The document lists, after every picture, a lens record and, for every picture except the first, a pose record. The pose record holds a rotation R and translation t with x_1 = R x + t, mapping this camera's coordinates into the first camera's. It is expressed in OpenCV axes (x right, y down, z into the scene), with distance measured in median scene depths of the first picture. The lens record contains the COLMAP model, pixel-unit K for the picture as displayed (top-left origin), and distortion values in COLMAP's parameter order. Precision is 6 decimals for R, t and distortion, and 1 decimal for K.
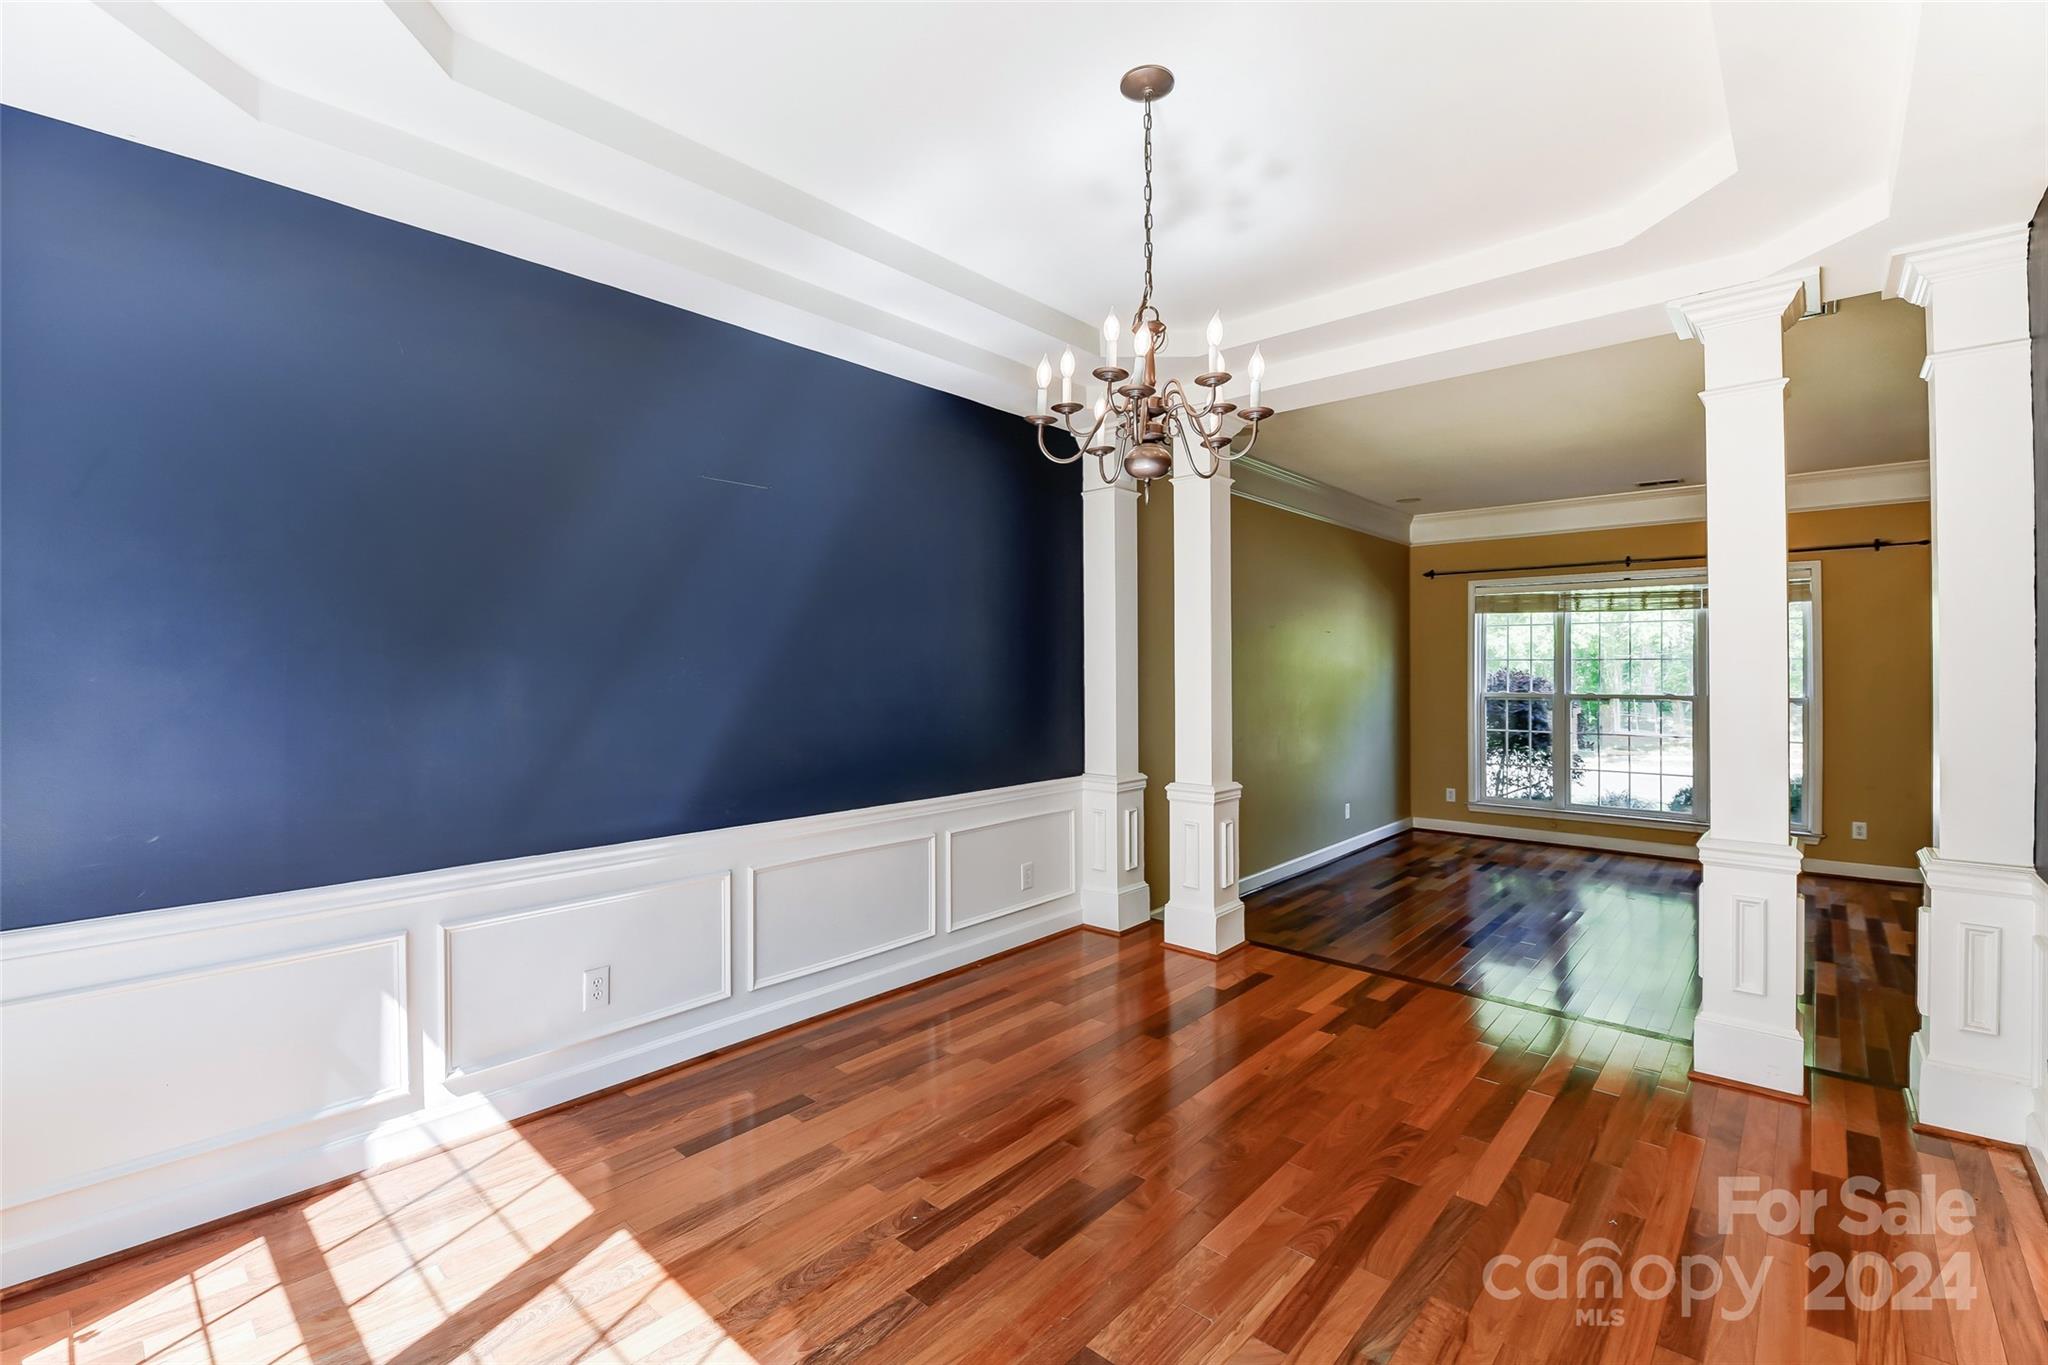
lens RADIAL K [[900.3, 0, 1021.2], [0, 900.3, 664.9], [0, 0, 1]] dist [-0.002572, -0.000879]
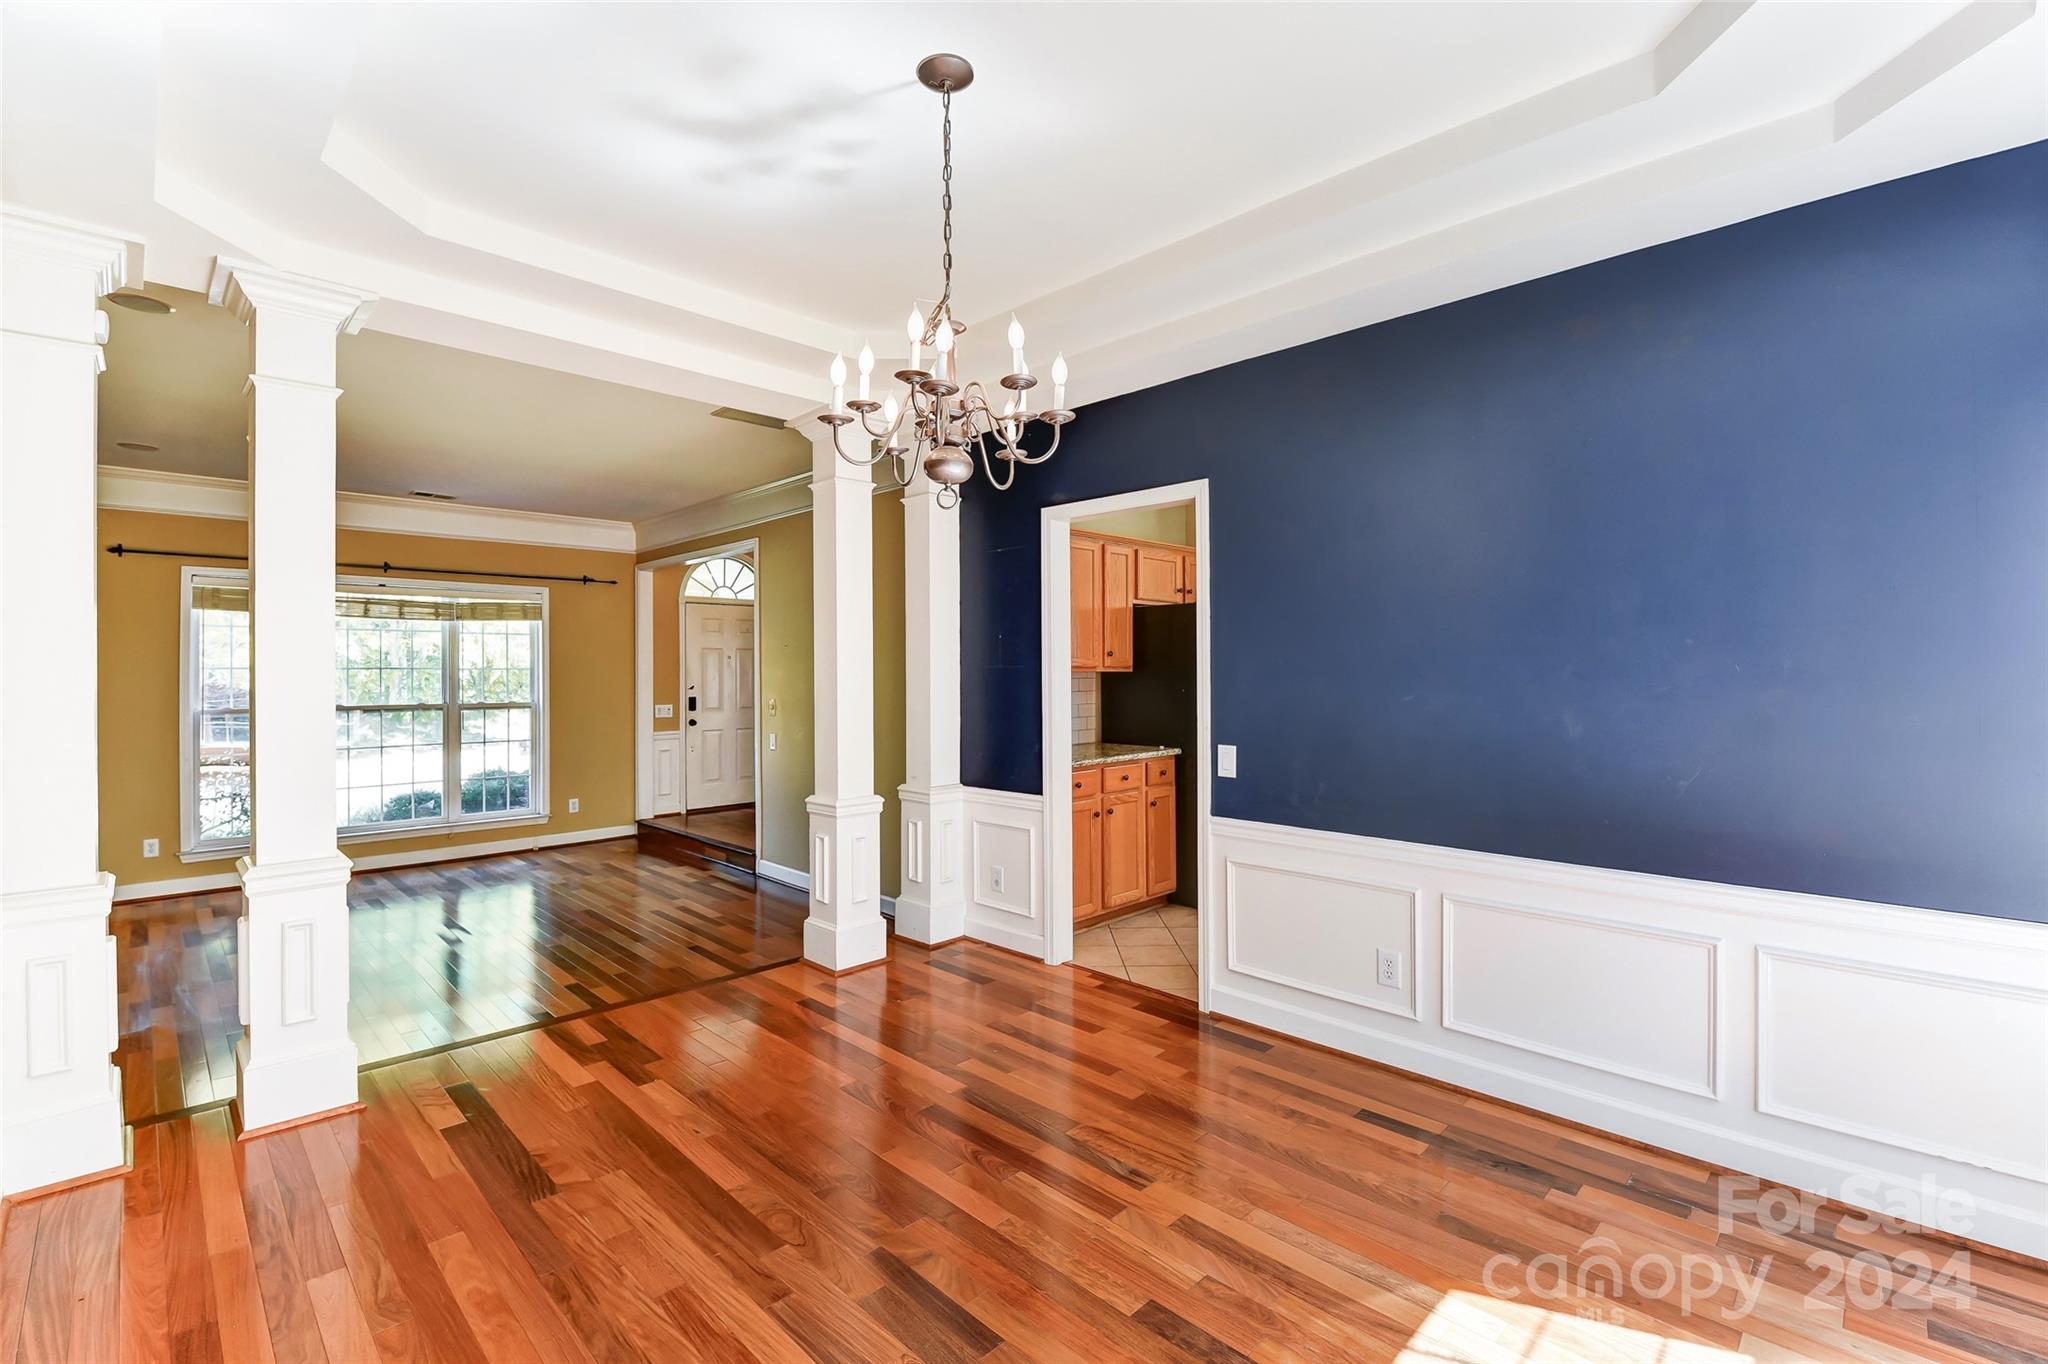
lens RADIAL K [[899.2, 0, 1018.3], [0, 899.2, 666.7], [0, 0, 1]] dist [-0.009399, -0.000515]
pose [[0.060931, 0.006834, 0.998119, -0.252687], [0.000529, 0.999976, -0.006879, -0.001069], [-0.998142, 0.000948, 0.060926, 0.269893]]
